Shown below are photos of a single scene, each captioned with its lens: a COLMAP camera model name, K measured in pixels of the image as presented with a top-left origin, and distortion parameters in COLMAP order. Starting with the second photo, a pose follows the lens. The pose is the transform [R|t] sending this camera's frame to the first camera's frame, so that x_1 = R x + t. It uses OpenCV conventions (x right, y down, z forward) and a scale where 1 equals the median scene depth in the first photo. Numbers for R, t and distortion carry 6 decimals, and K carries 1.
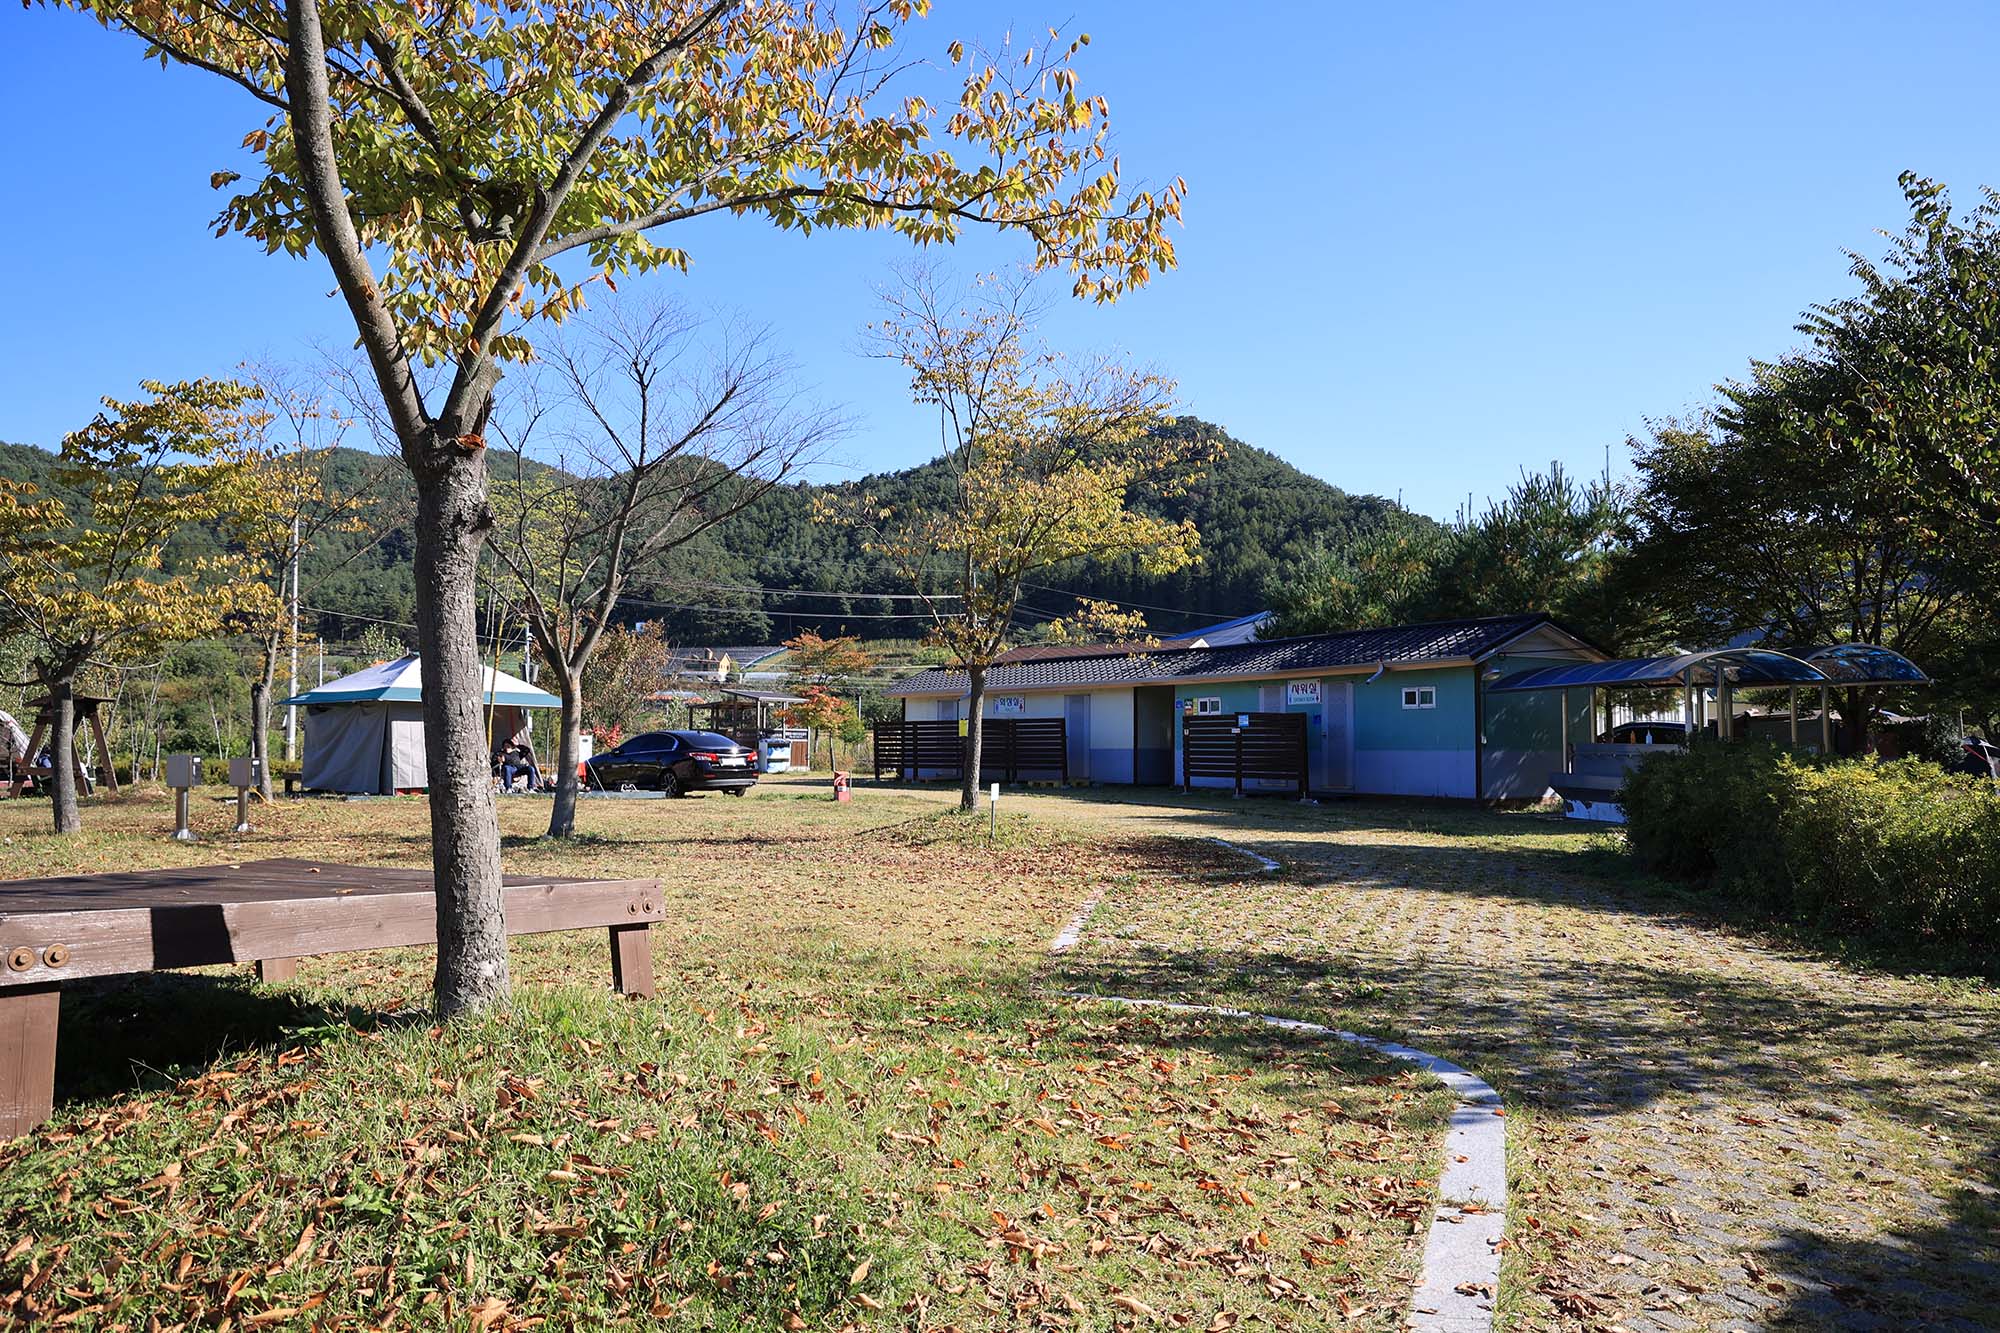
lens RADIAL K [[1342.7, 0, 1029.6], [0, 1342.7, 670.0], [0, 0, 1]] dist [0.000888, -0.000254]
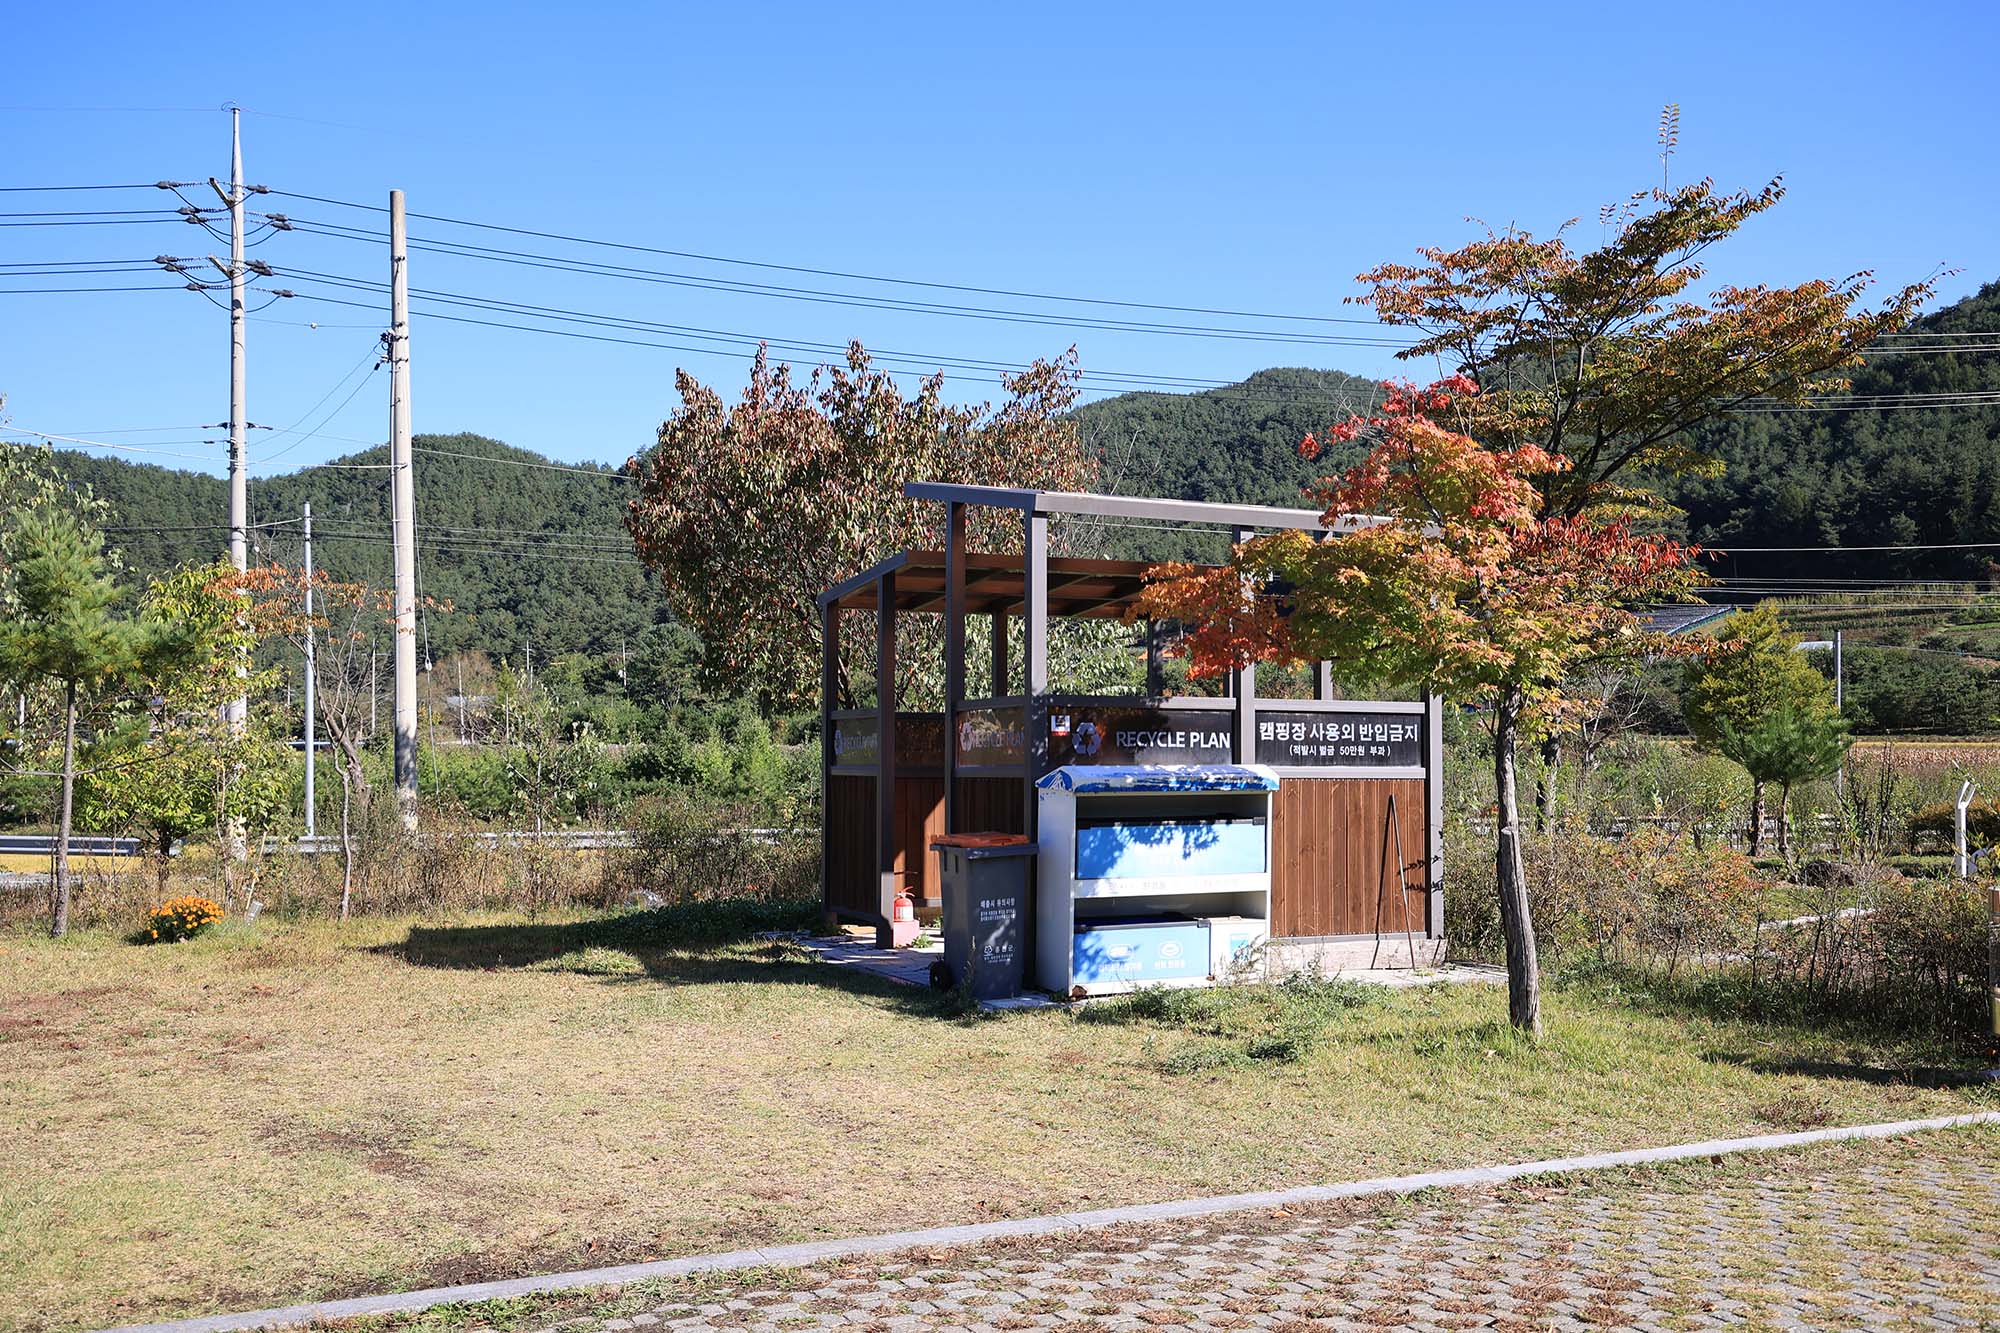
lens RADIAL K [[1802.8, 0, 1000.0], [0, 1802.8, 666.5], [0, 0, 1]] dist [0.013214, 0.015947]
pose [[0.840880, -0.031389, -0.540311, -0.010351], [0.033312, 0.999426, -0.006219, 0.004564], [0.540196, -0.012770, 0.841443, 0.092120]]
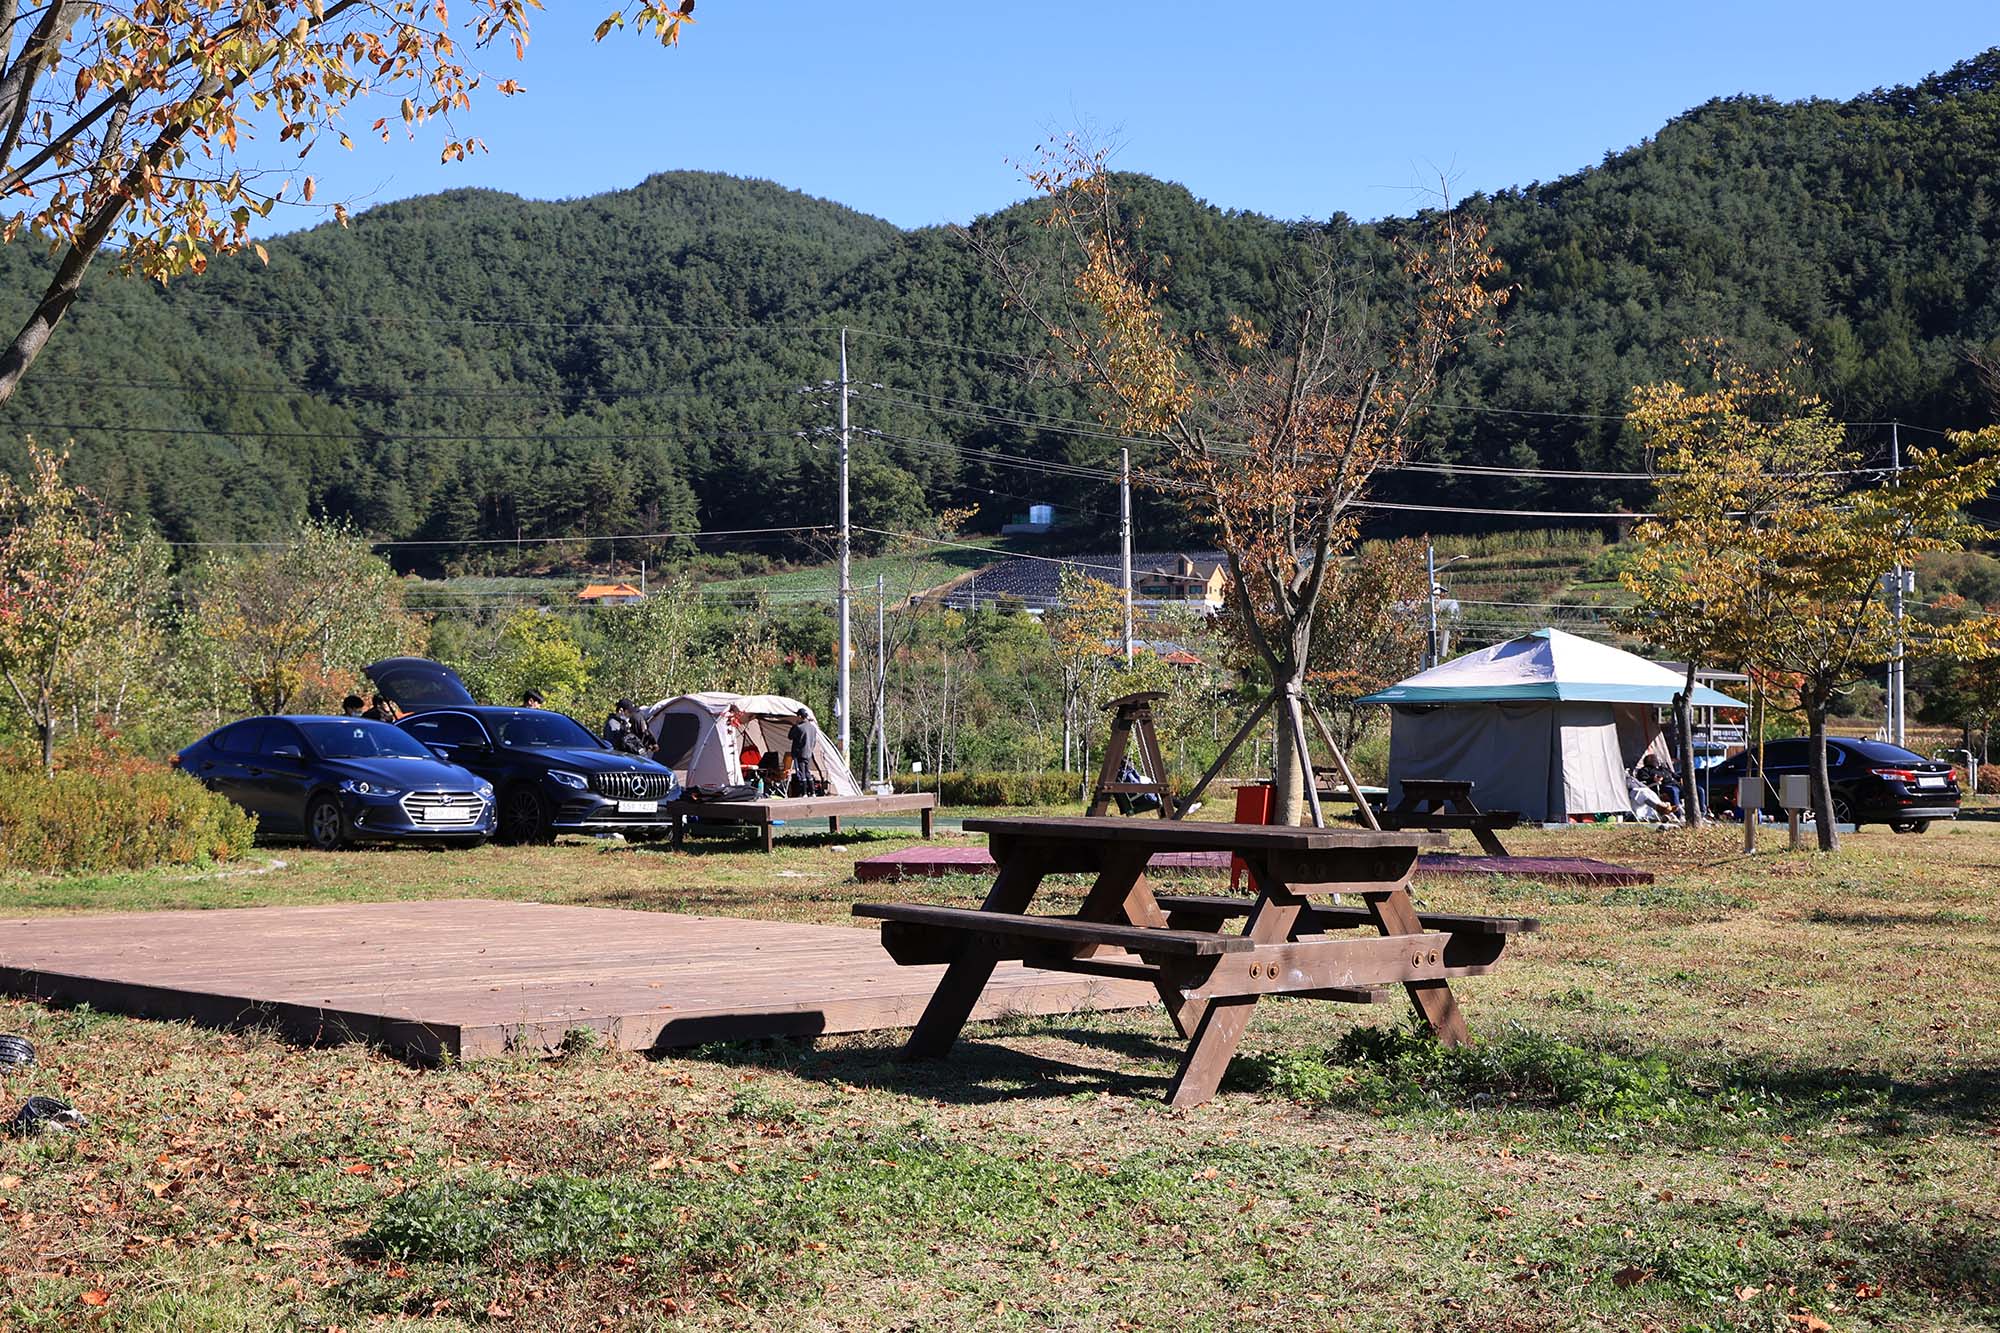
lens RADIAL K [[2752.7, 0, 1000.0], [0, 2752.7, 666.5], [0, 0, 1]] dist [0.014305, 0.128293]
pose [[0.962722, -0.003521, -0.270469, -0.017901], [0.011210, 0.999576, 0.026887, -0.002055], [0.270260, -0.028916, 0.962353, -0.029087]]
